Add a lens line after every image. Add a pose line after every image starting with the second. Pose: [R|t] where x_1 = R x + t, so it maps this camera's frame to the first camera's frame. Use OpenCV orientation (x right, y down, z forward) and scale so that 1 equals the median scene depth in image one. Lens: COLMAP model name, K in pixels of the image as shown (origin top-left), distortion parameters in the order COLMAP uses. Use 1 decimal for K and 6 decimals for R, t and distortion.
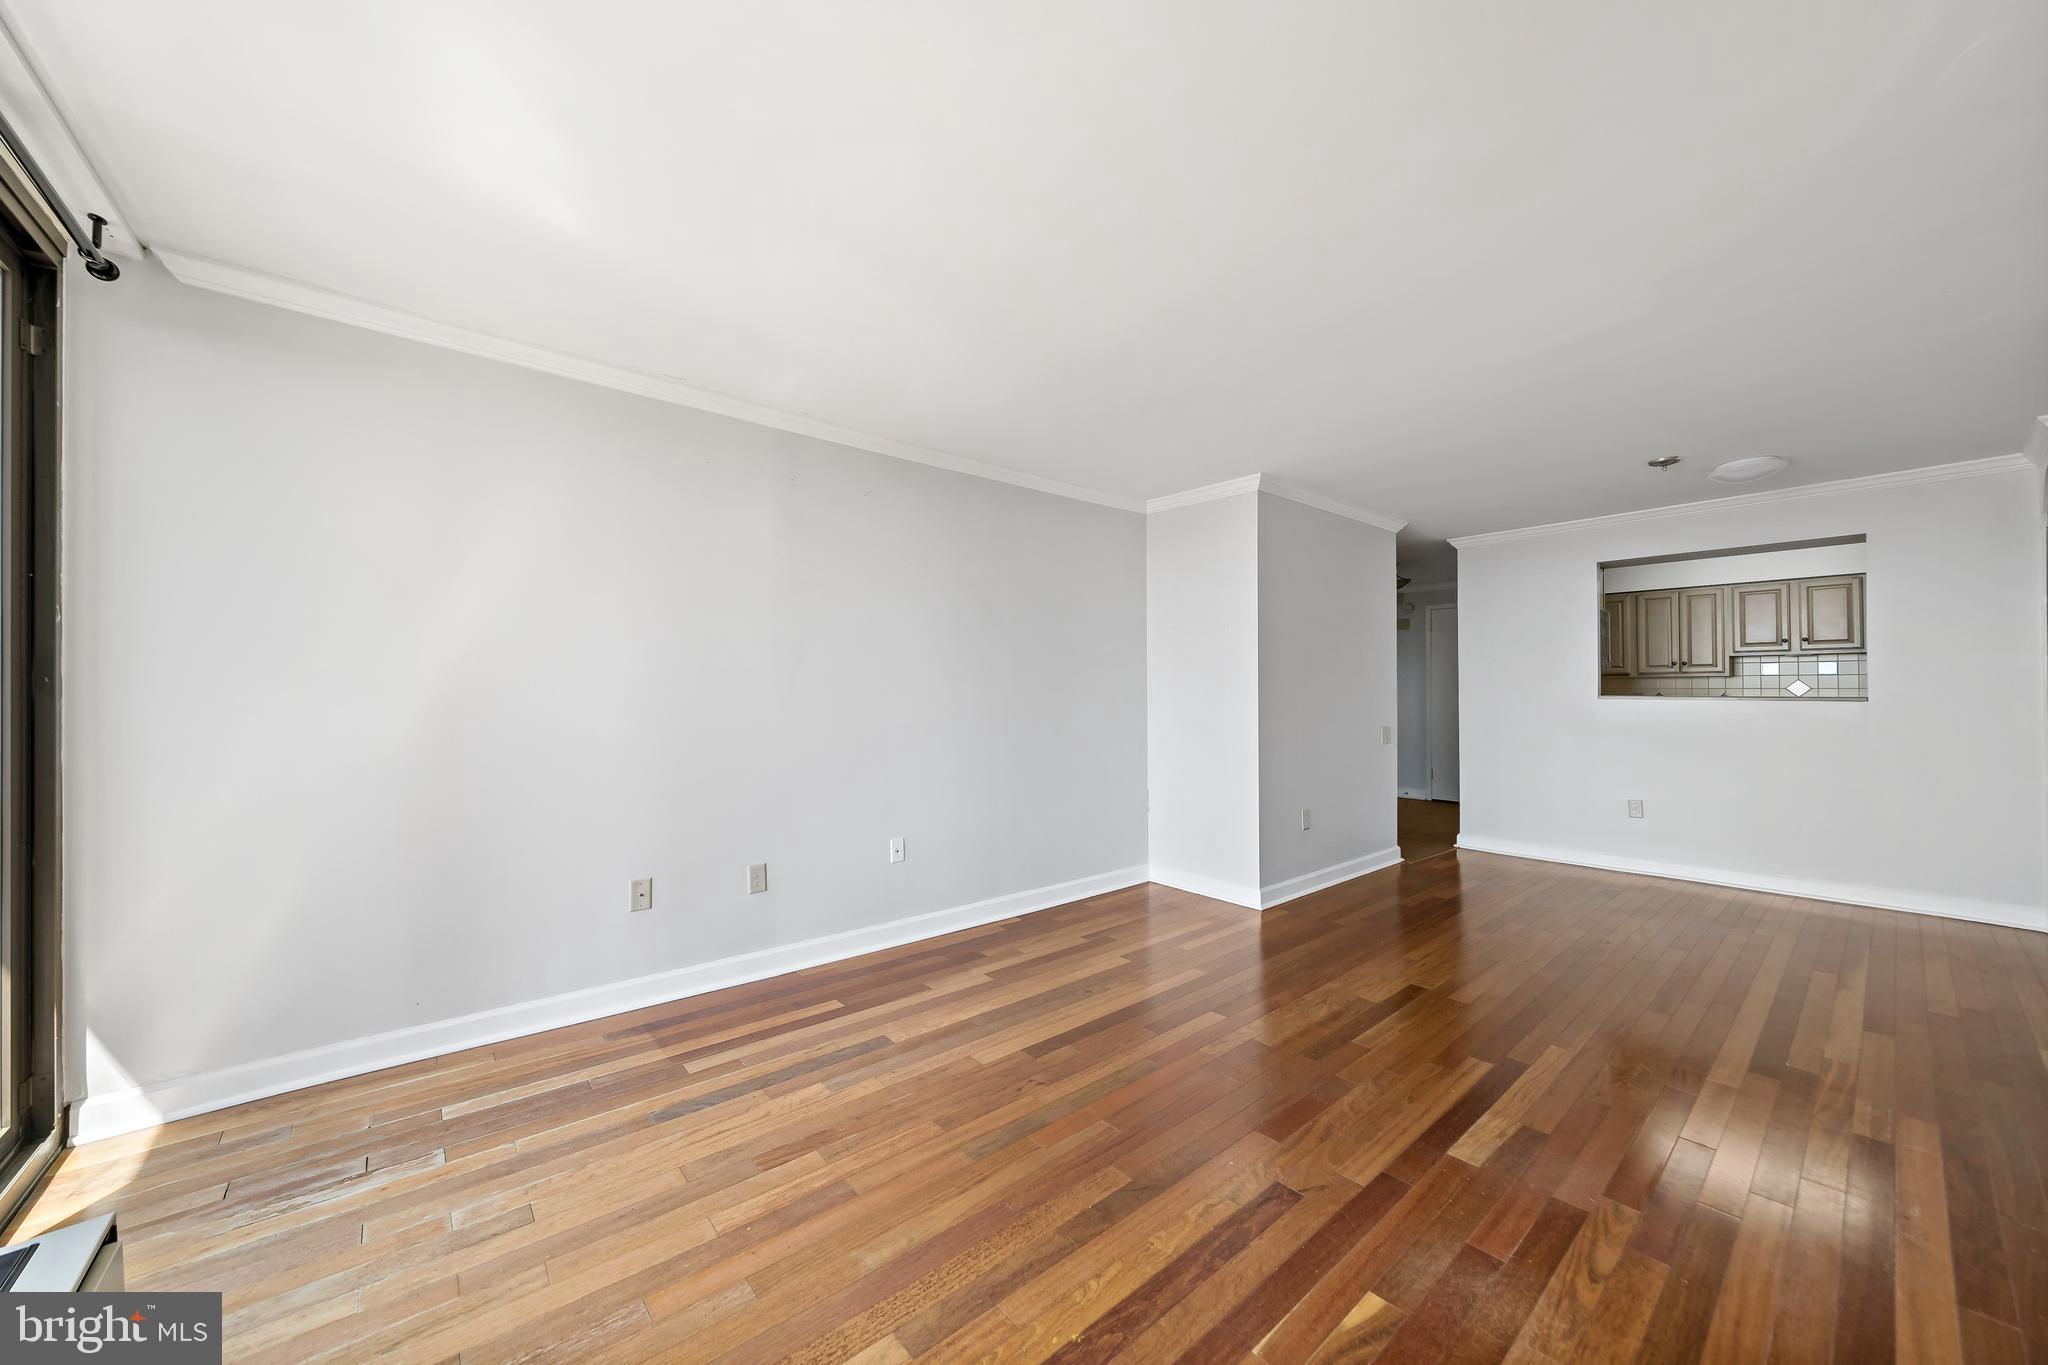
lens RADIAL K [[744.3, 0, 1008.8], [0, 744.3, 685.6], [0, 0, 1]] dist [0.001511, -0.000109]
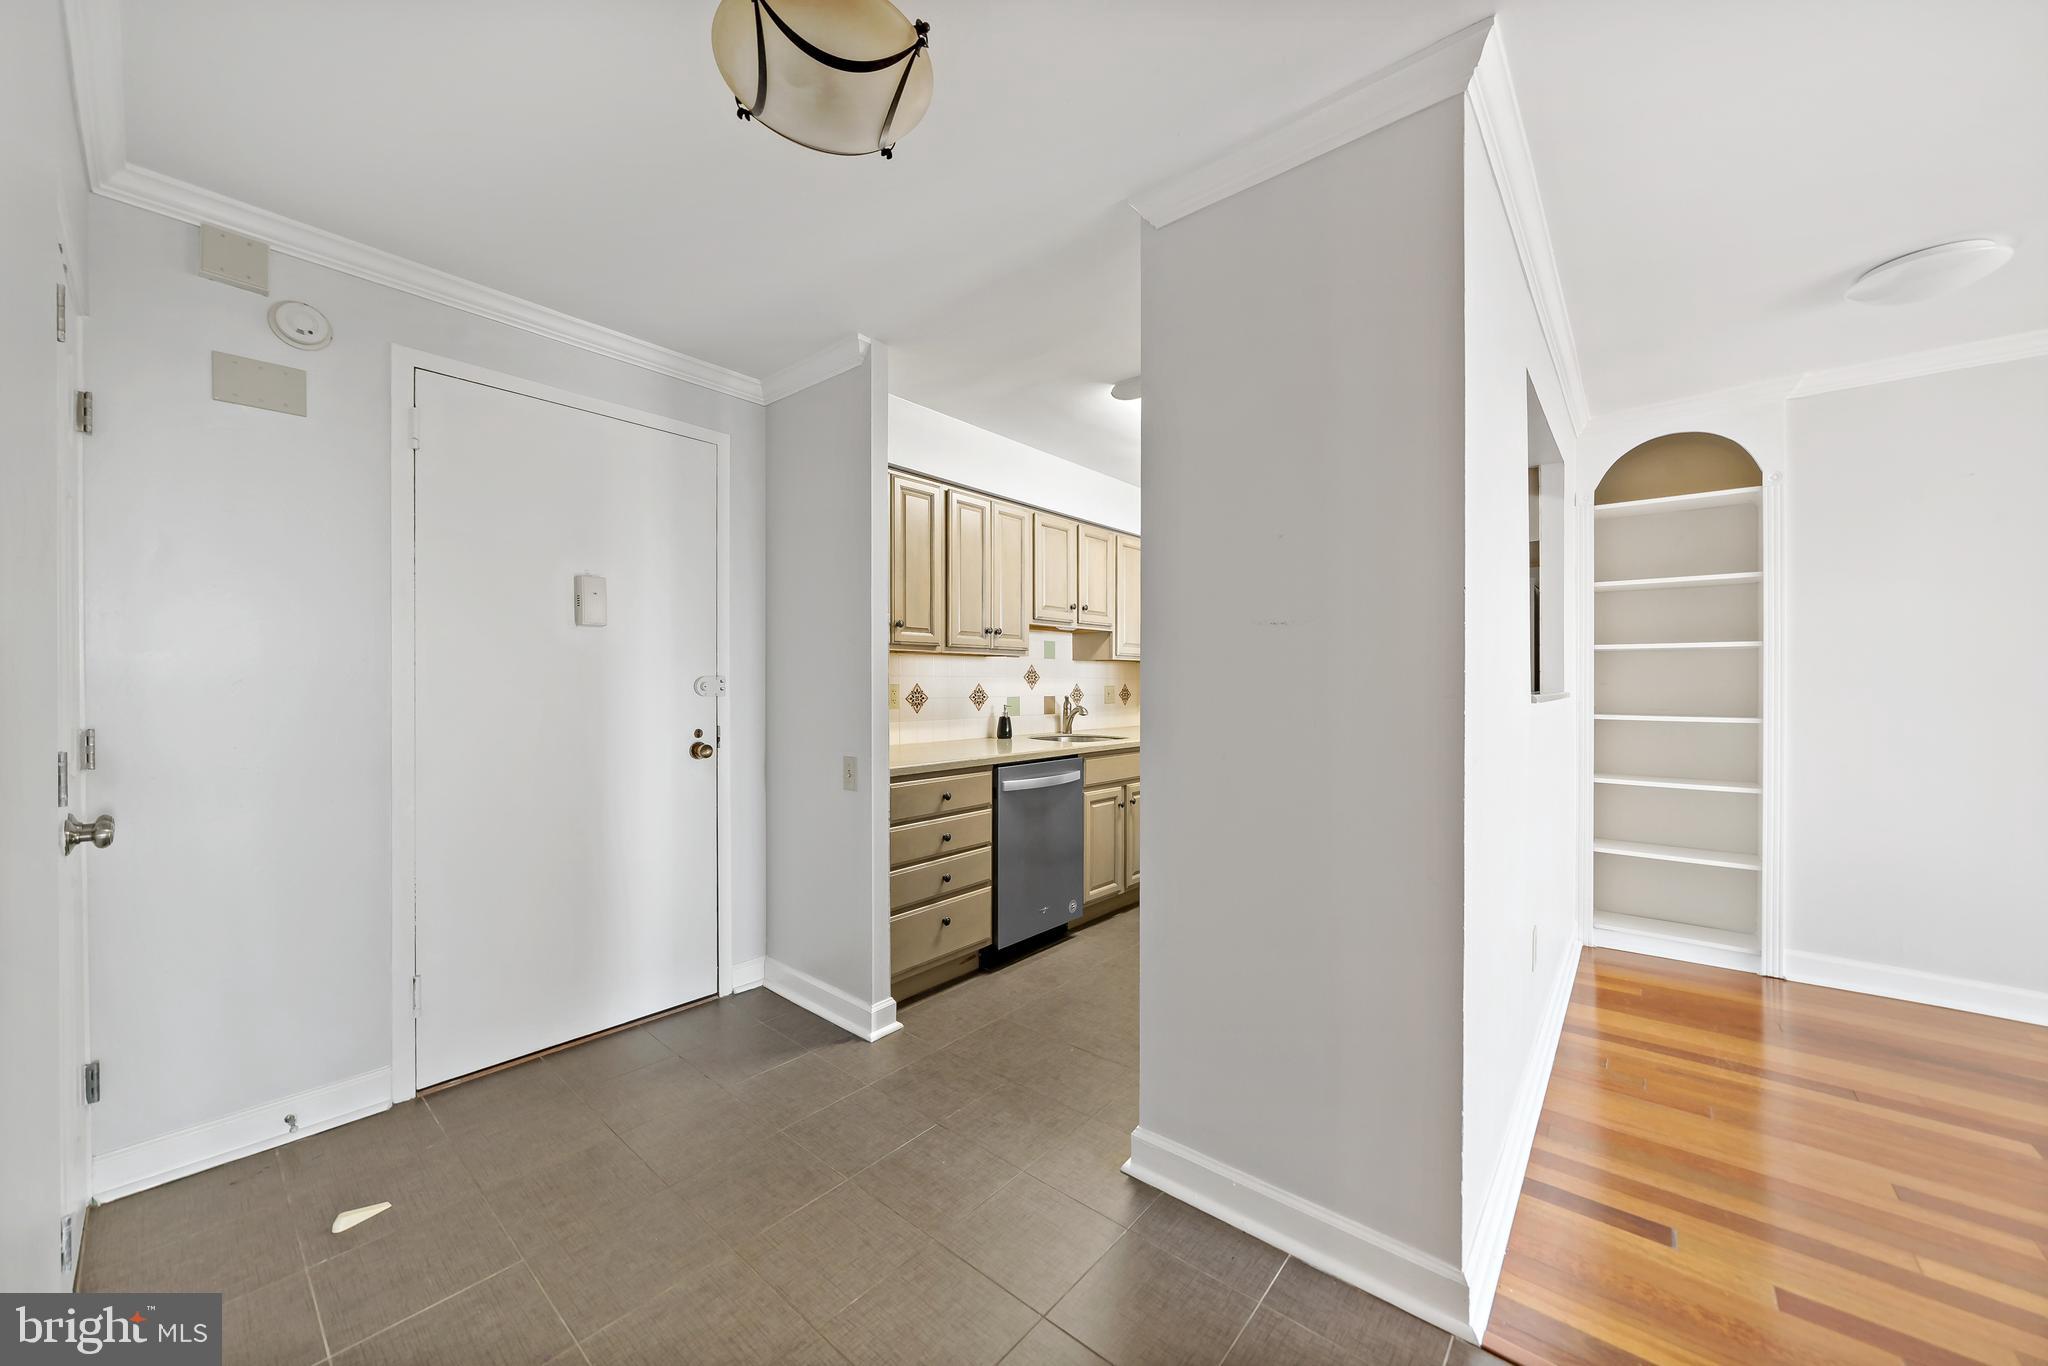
lens RADIAL K [[744.3, 0, 1012.6], [0, 744.3, 672.0], [0, 0, 1]] dist [0.001511, -0.000109]
pose [[-0.167778, 0.005574, 0.985809, 0.533548], [-0.004210, 0.999971, -0.006371, 0.004206], [-0.985816, -0.005219, -0.167750, 1.243487]]
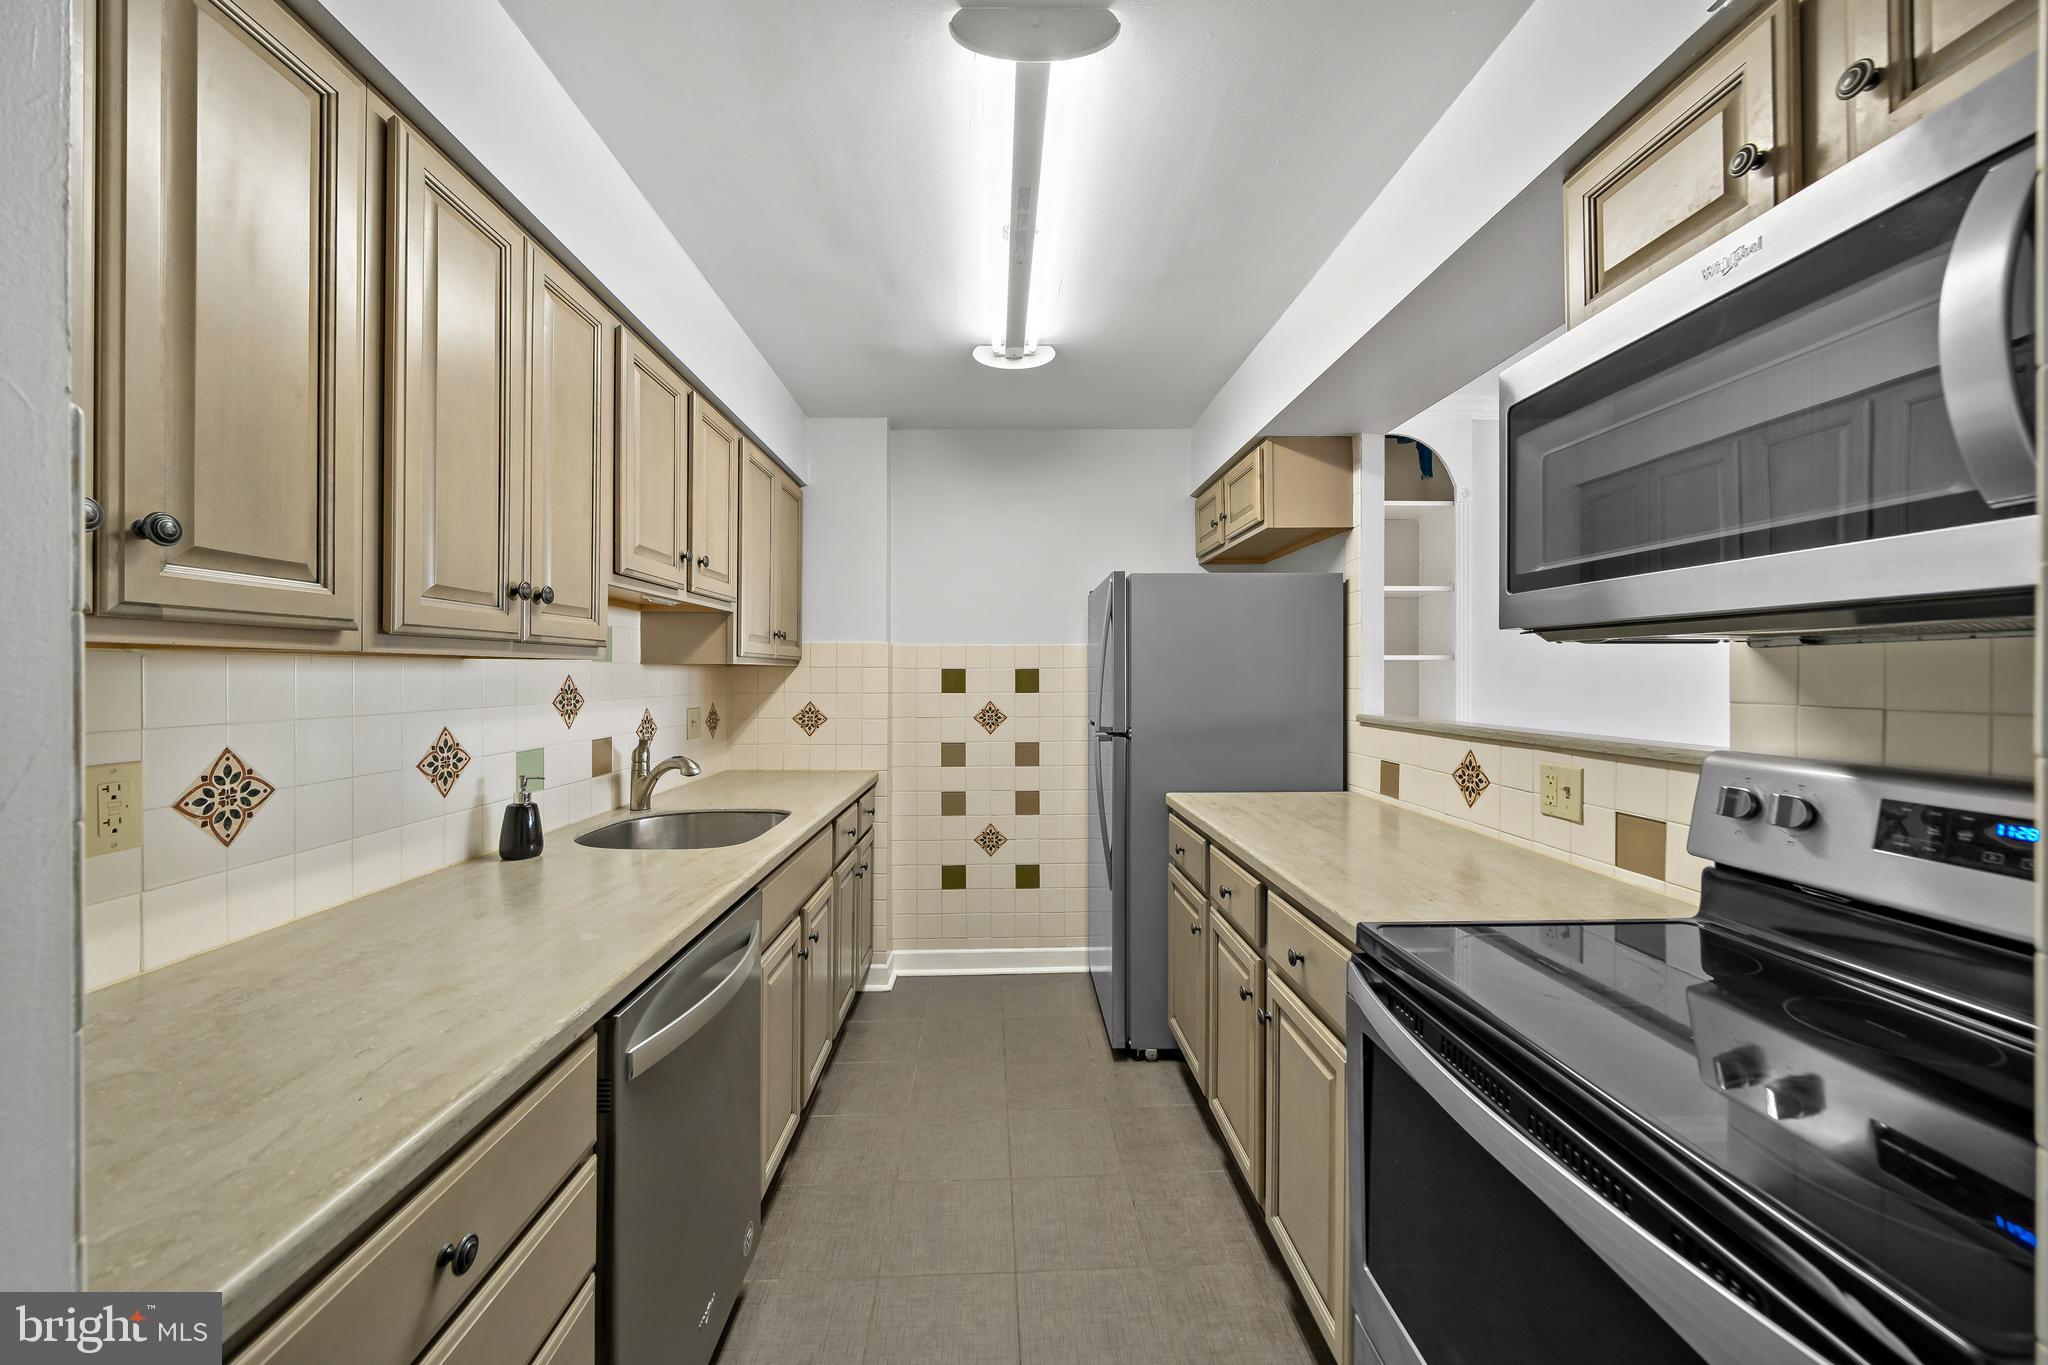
lens RADIAL K [[744.3, 0, 1008.3], [0, 744.3, 666.1], [0, 0, 1]] dist [0.001511, -0.000109]
pose [[-0.780961, -0.000312, 0.624580, 0.912621], [-0.006778, 0.999945, -0.007975, -0.011538], [-0.624543, -0.010462, -0.780920, 1.241882]]
